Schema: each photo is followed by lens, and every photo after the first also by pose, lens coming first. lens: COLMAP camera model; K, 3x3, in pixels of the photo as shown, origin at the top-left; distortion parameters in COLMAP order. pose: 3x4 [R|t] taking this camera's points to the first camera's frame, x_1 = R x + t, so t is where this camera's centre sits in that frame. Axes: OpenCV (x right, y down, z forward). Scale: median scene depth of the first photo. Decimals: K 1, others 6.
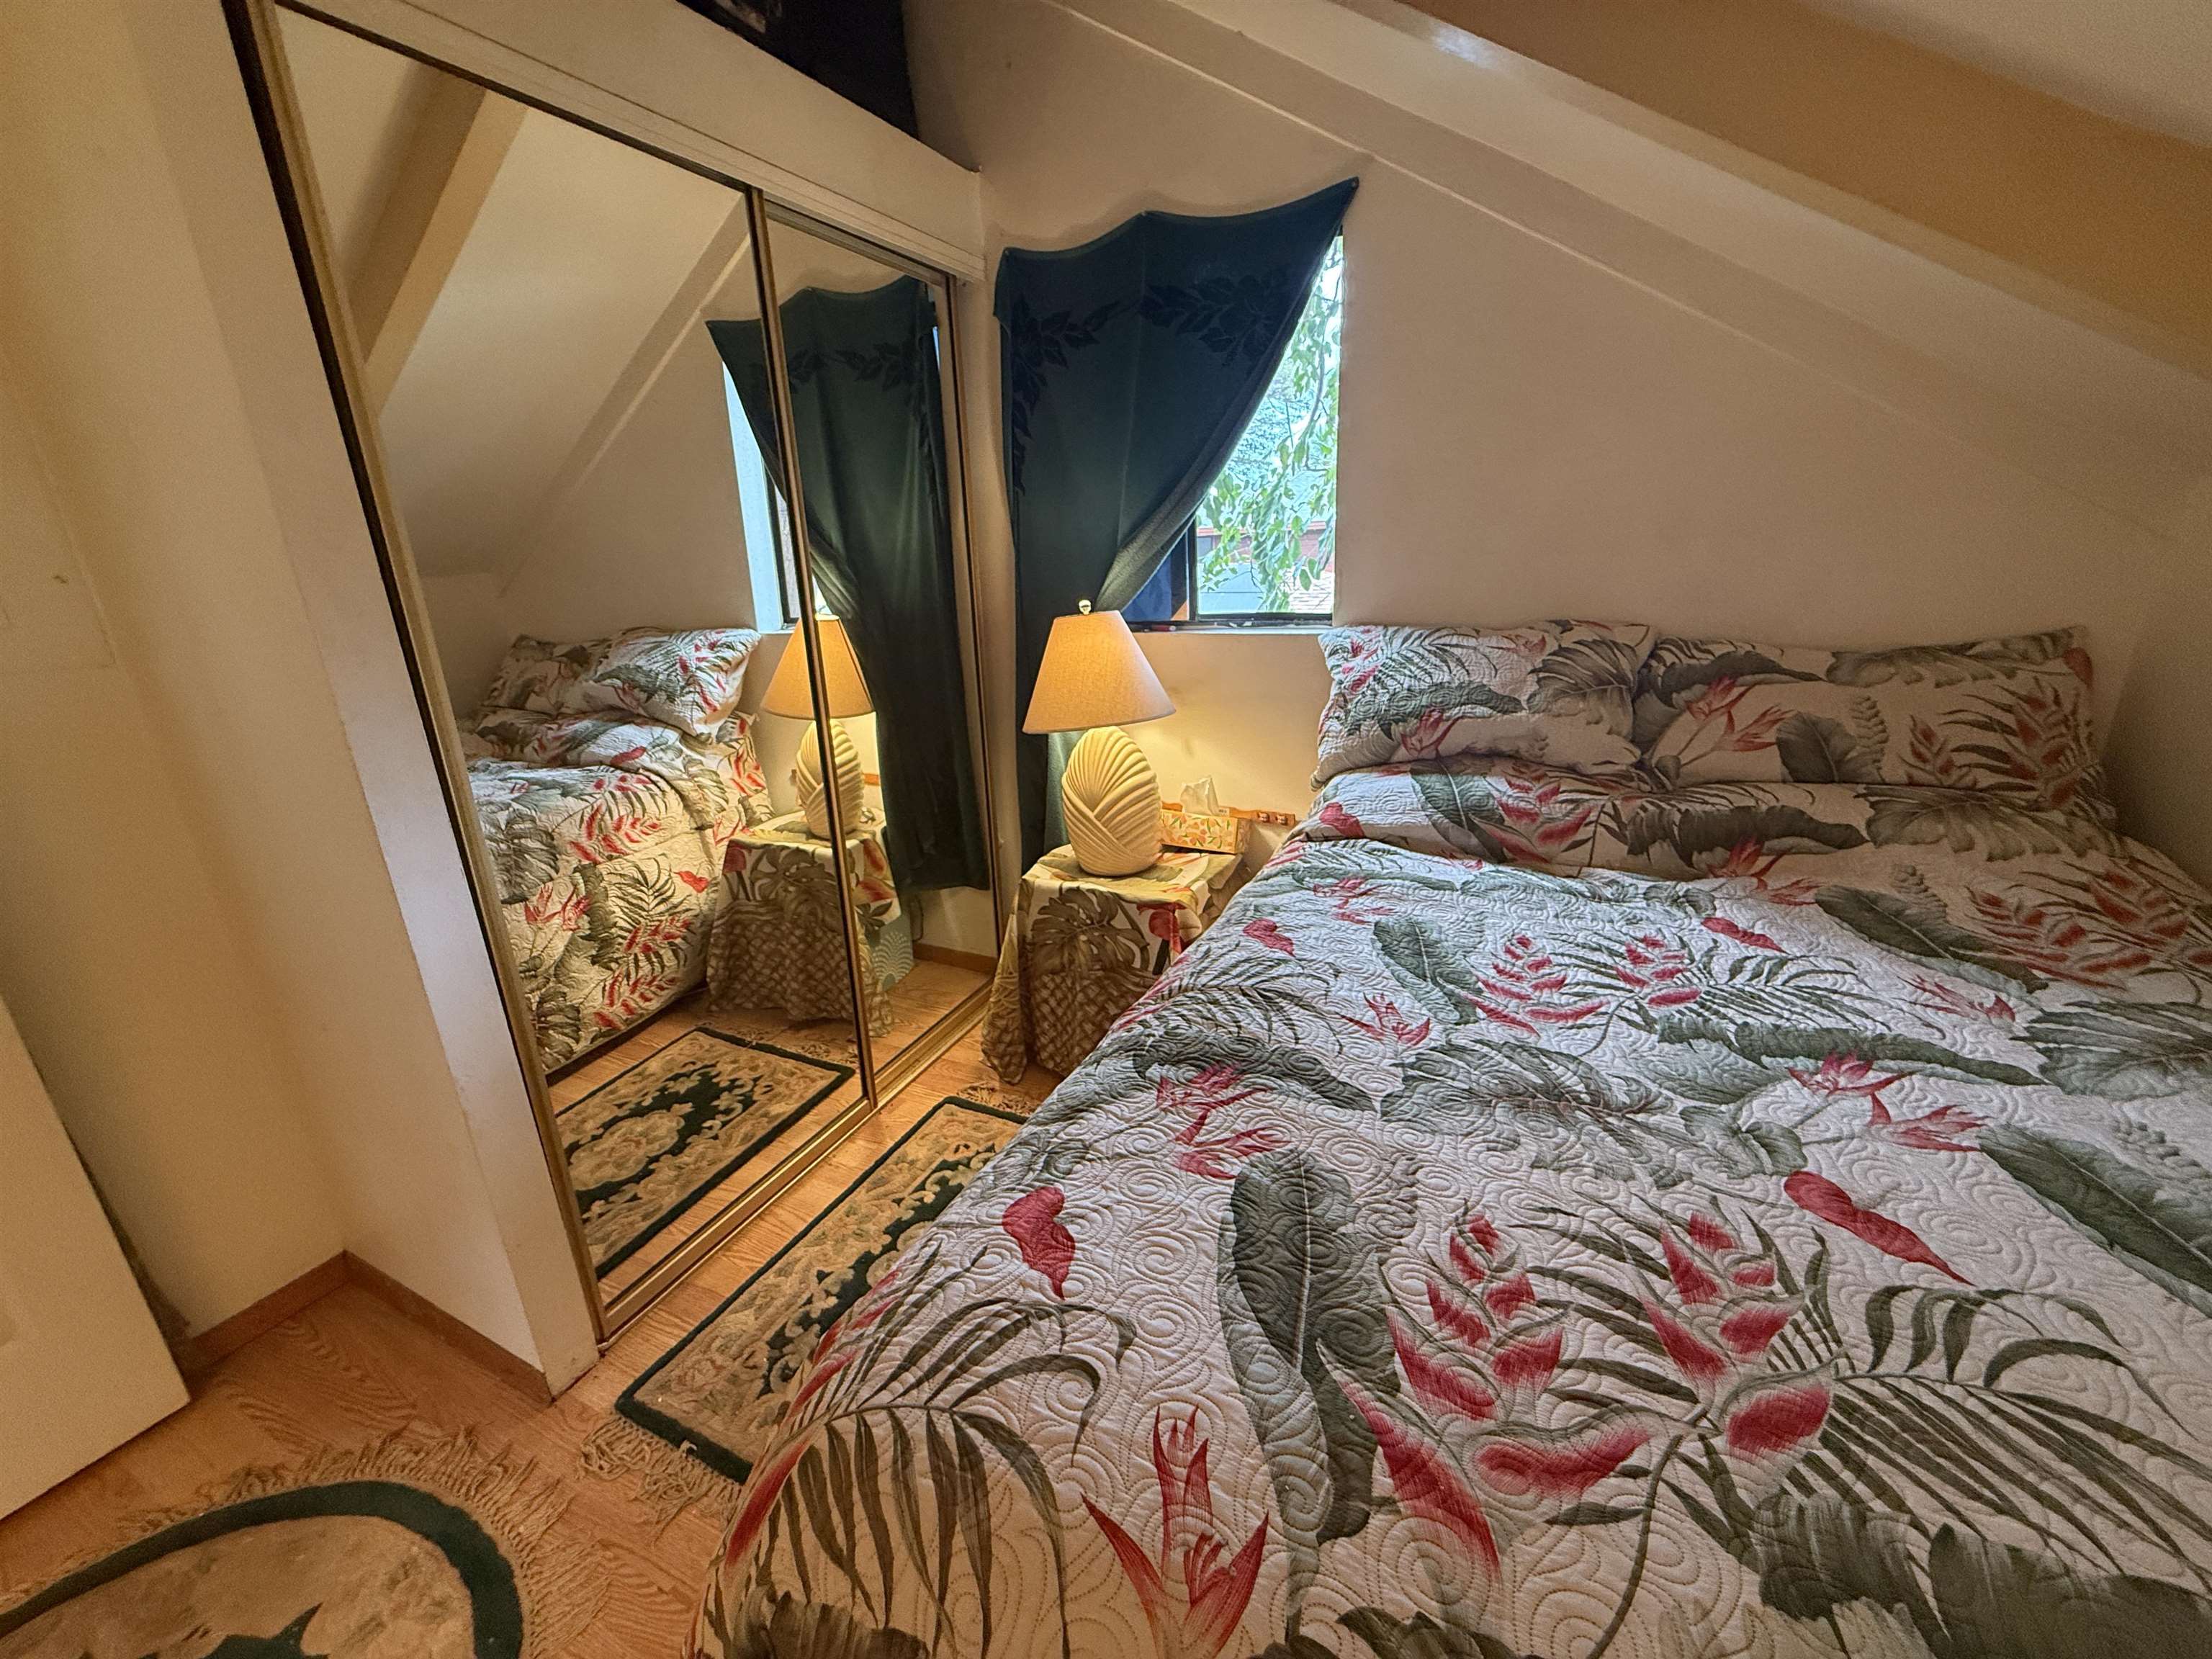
lens RADIAL K [[881.7, 0, 1095.8], [0, 881.7, 827.4], [0, 0, 1]] dist [-0.000188, 0.000209]
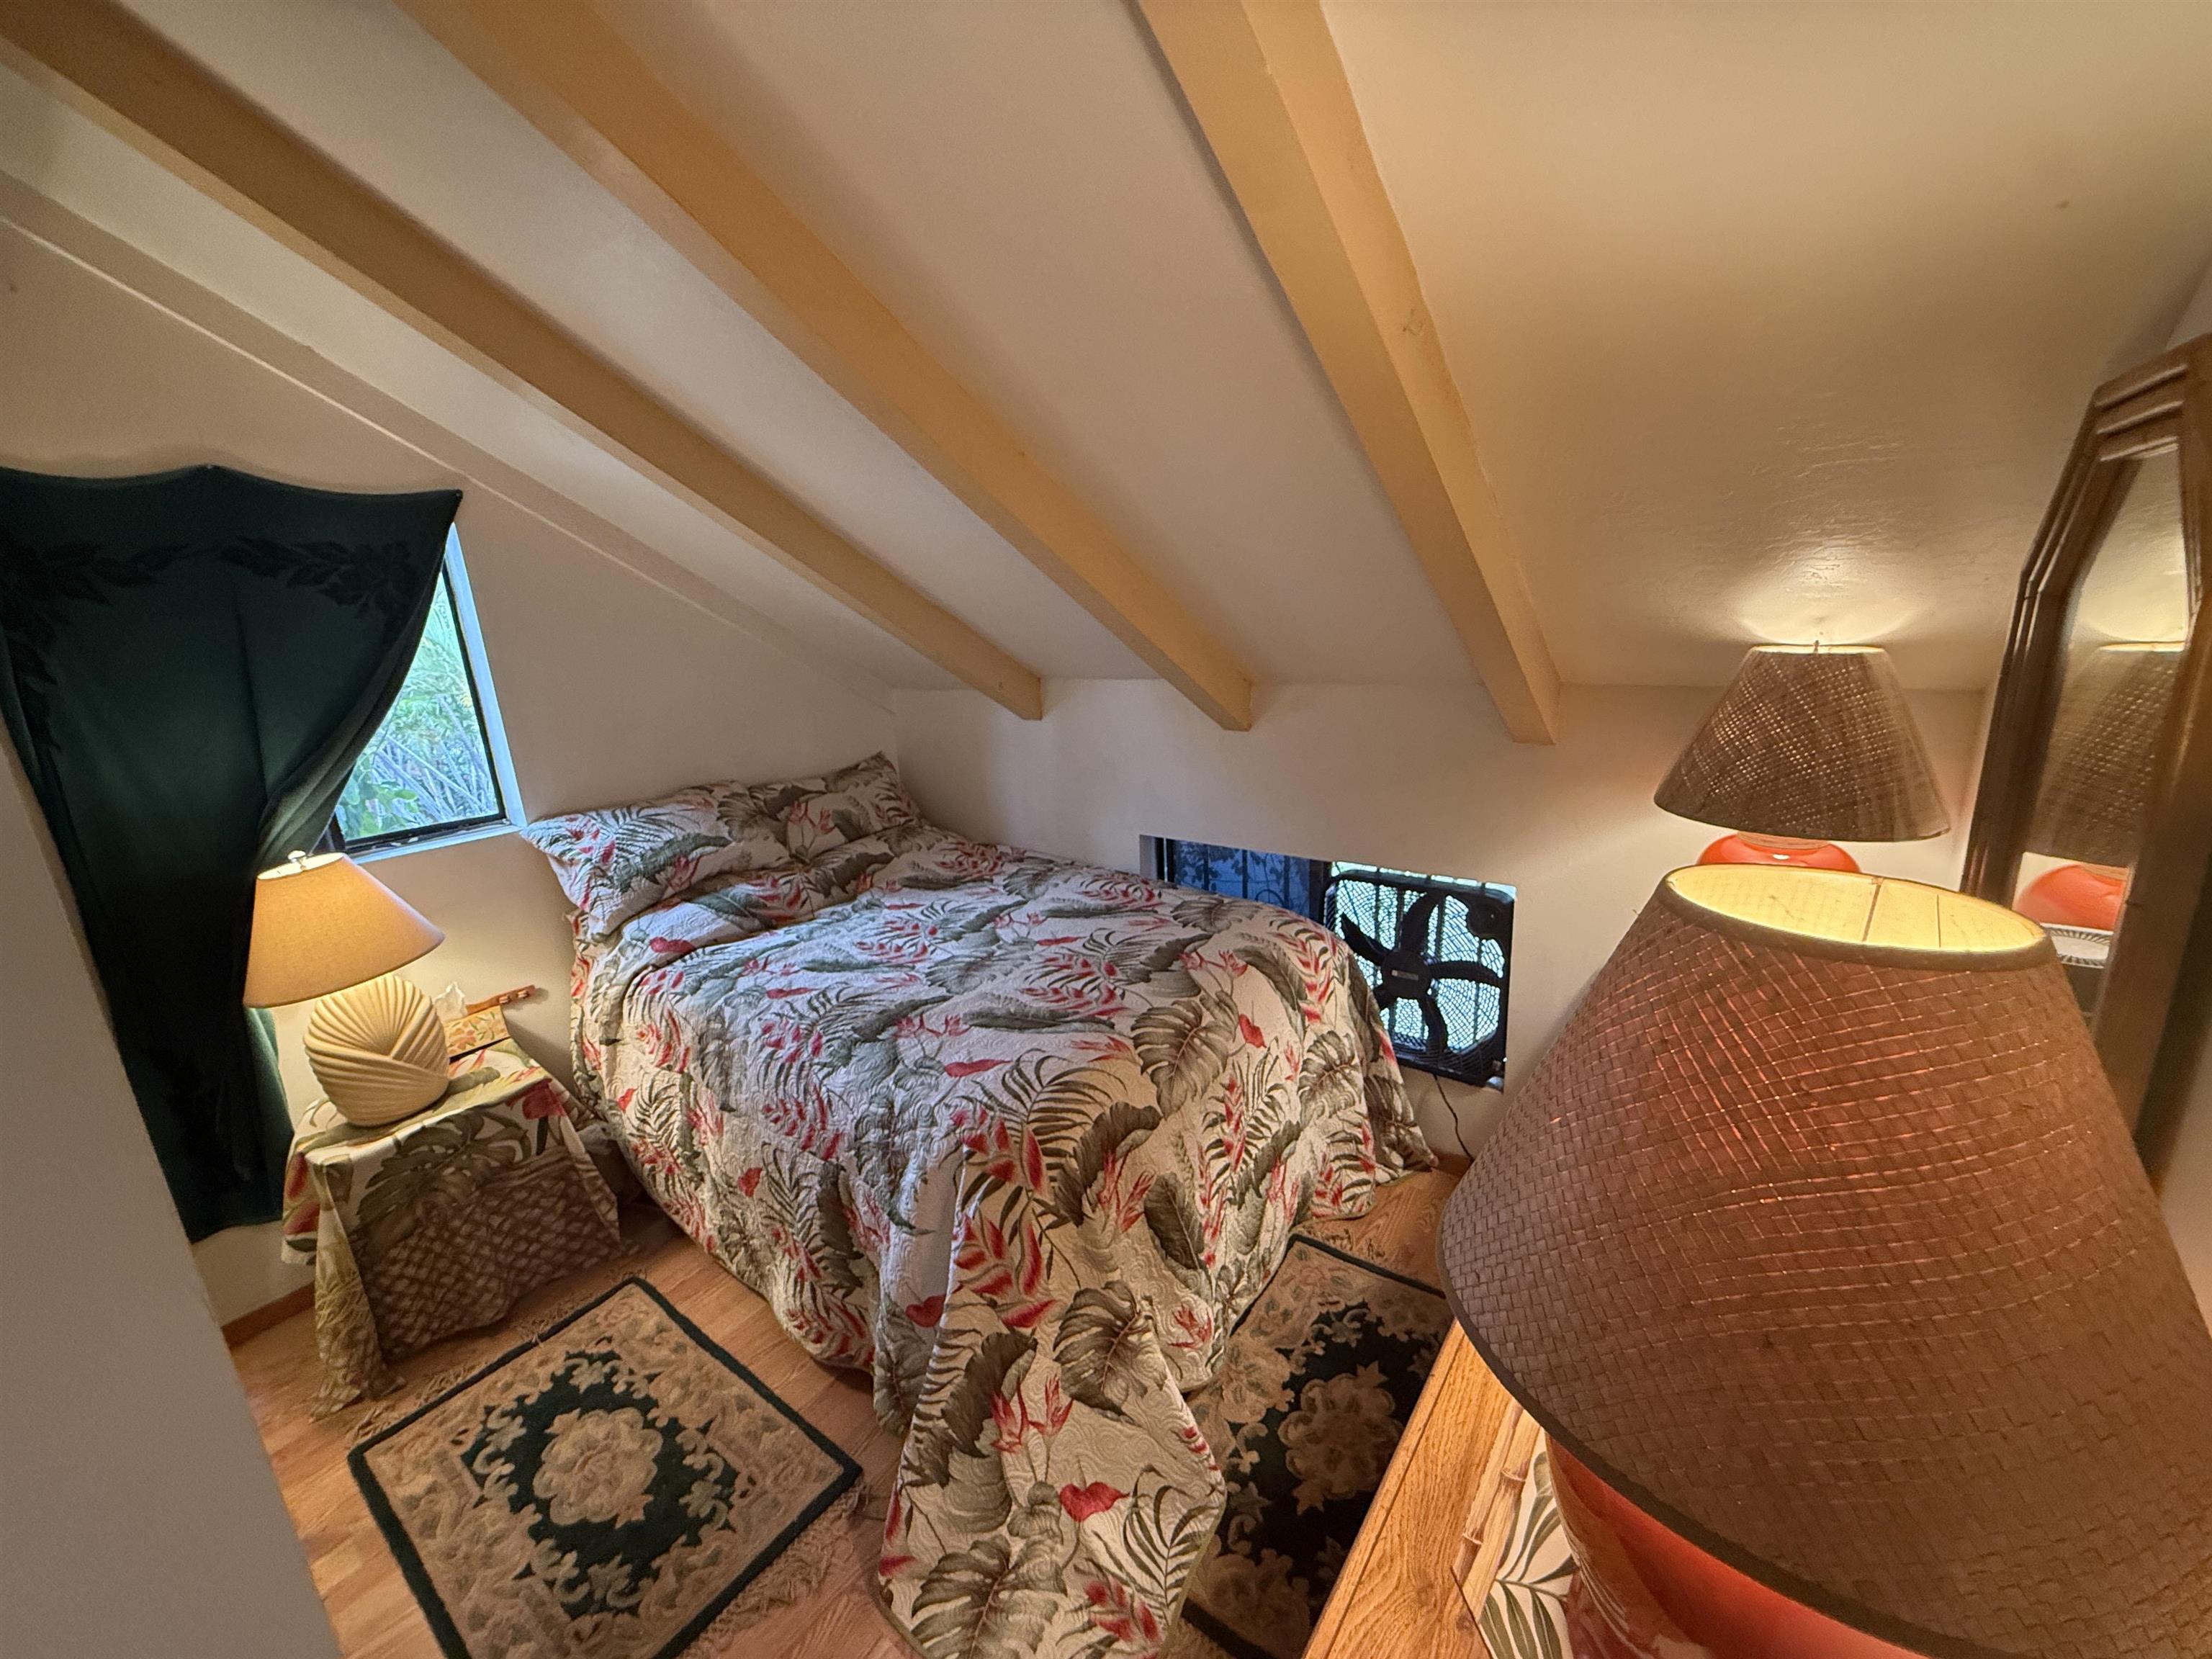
lens RADIAL K [[881.7, 0, 1095.8], [0, 881.7, 827.4], [0, 0, 1]] dist [-0.000188, 0.000209]
pose [[0.193991, -0.209112, 0.958457, -0.963350], [0.342936, 0.929830, 0.133456, -0.149752], [-0.919110, 0.302800, 0.252091, -0.031592]]
